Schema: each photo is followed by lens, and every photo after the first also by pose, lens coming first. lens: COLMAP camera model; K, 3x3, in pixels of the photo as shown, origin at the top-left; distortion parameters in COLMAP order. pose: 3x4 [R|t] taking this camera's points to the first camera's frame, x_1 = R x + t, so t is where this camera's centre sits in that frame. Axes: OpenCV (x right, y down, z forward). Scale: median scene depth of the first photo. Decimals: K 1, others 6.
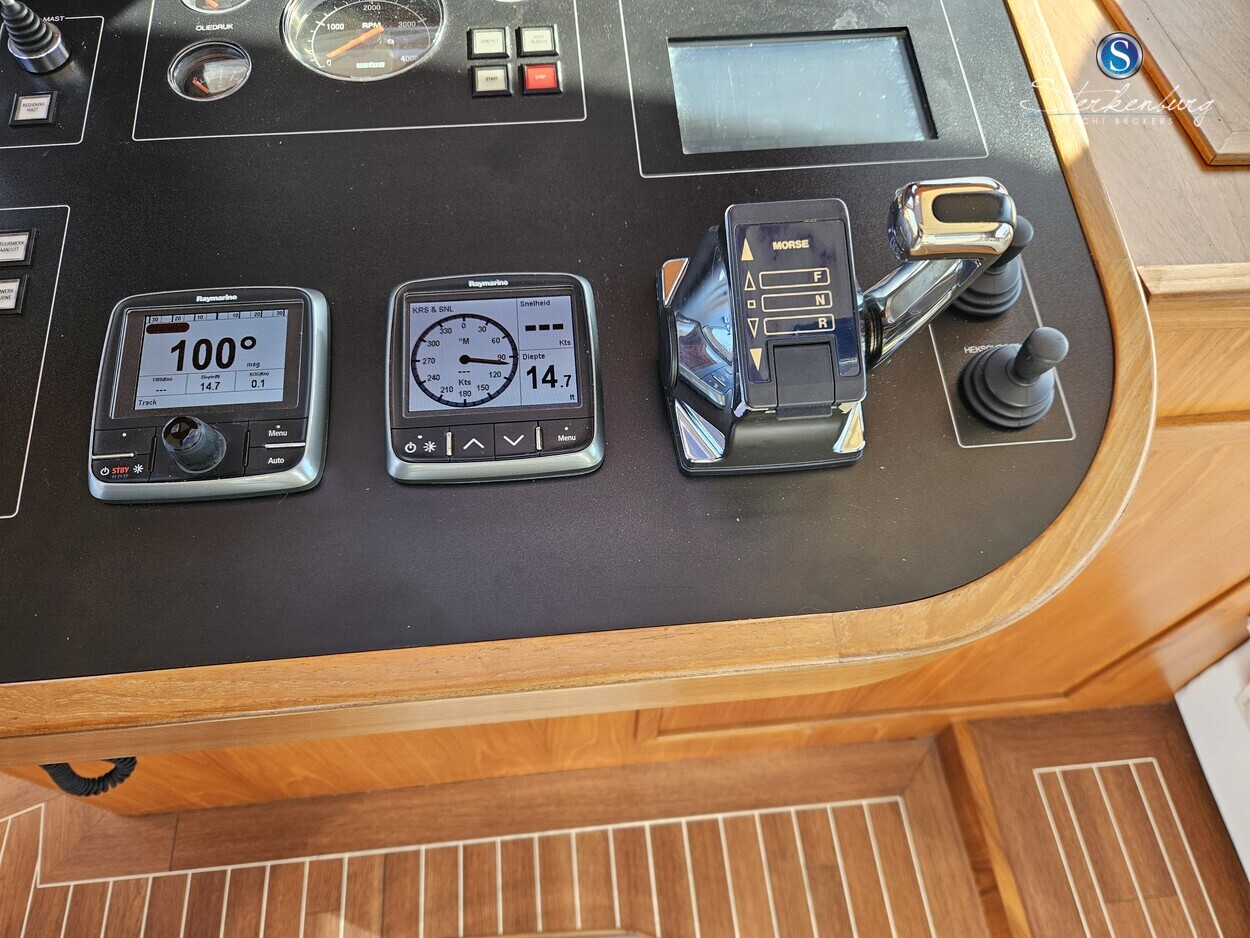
lens RADIAL K [[848.8, 0, 625.0], [0, 848.8, 469.0], [0, 0, 1]] dist [0.079574, -0.085740]
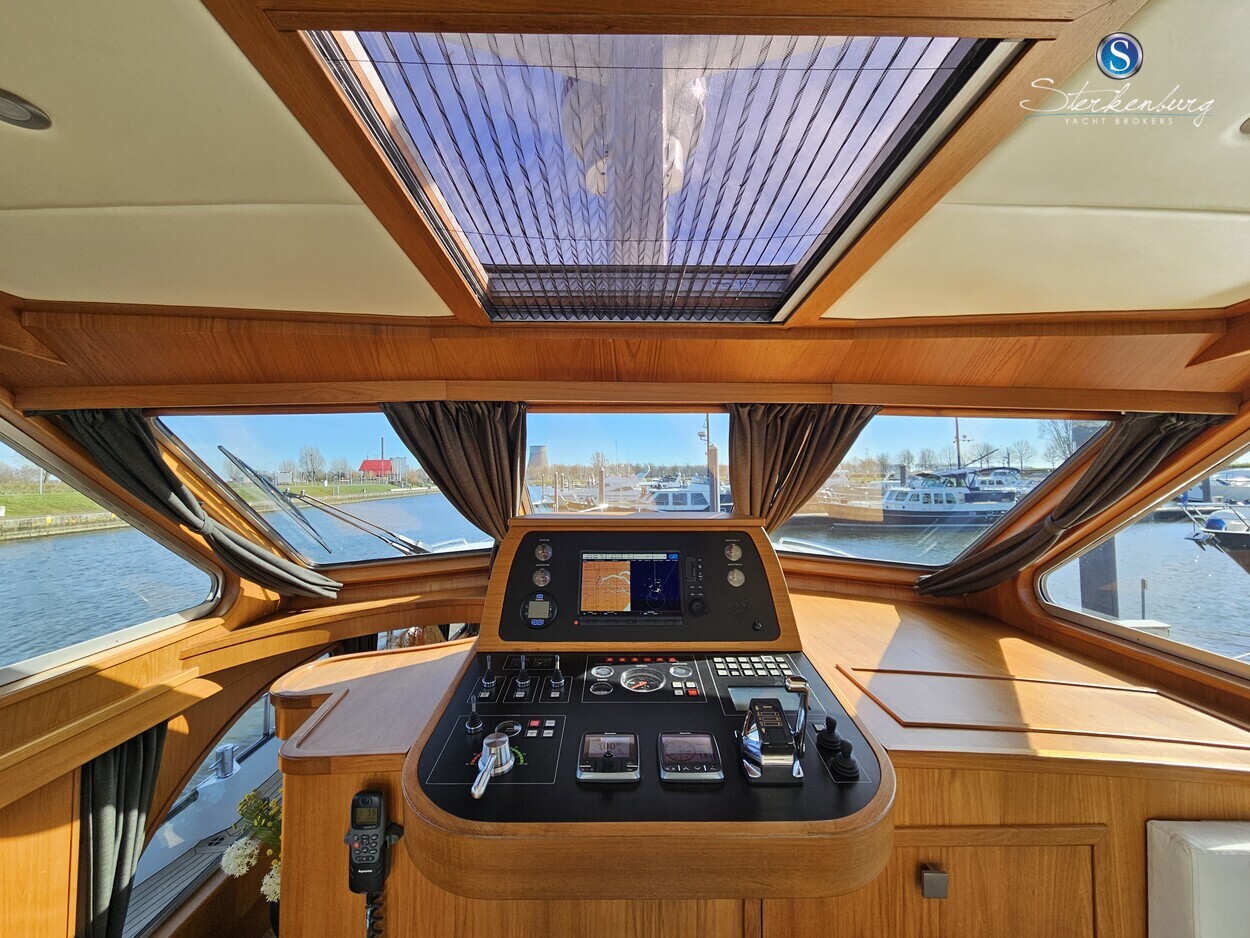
lens RADIAL K [[519.0, 0, 628.3], [0, 519.0, 459.2], [0, 0, 1]] dist [-0.002333, 0.000364]
pose [[0.996689, -0.015859, -0.079747, -0.176780], [-0.062517, 0.477629, -0.876335, 0.977864], [0.051988, 0.878419, 0.475056, -0.876003]]
